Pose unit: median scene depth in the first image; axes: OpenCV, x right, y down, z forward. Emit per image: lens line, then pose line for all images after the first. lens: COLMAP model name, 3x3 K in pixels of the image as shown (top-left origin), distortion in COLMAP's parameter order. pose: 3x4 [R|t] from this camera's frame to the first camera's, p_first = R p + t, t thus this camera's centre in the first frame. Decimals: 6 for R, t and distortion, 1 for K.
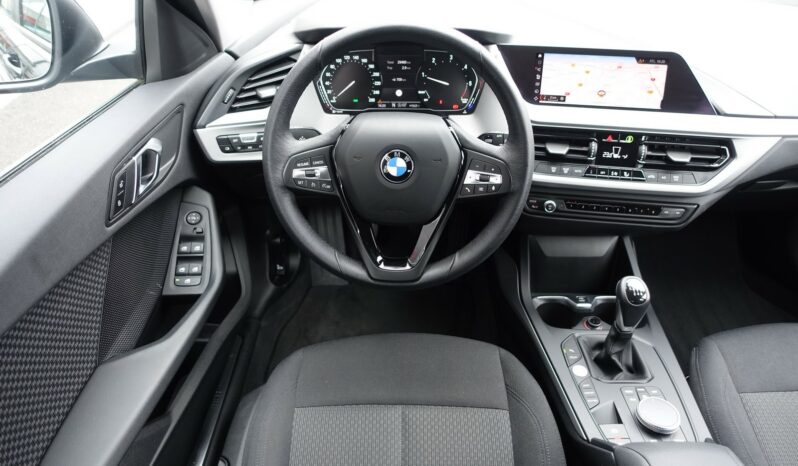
lens RADIAL K [[549.0, 0, 399.0], [0, 549.0, 233.0], [0, 0, 1]] dist [-0.001832, 0.003707]
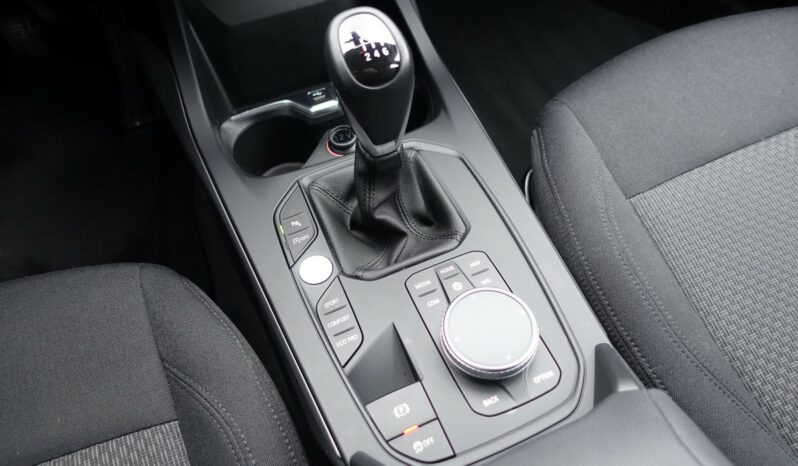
lens RADIAL K [[549.0, 0, 399.0], [0, 549.0, 233.0], [0, 0, 1]] dist [-0.001832, 0.003707]
pose [[0.920816, -0.341965, 0.187503, 0.311676], [0.256153, 0.892849, 0.370415, 0.078409], [-0.294081, -0.293054, 0.909745, 0.578014]]
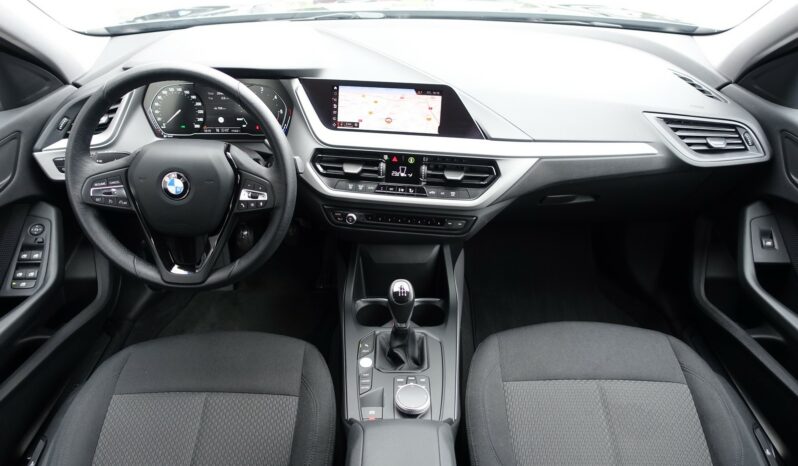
lens RADIAL K [[549.0, 0, 399.0], [0, 549.0, 233.0], [0, 0, 1]] dist [-0.001832, 0.003707]
pose [[0.999993, -0.002492, -0.002720, 0.393574], [0.002444, 0.999842, -0.017587, 0.001617], [0.002763, 0.017581, 0.999842, -0.144554]]
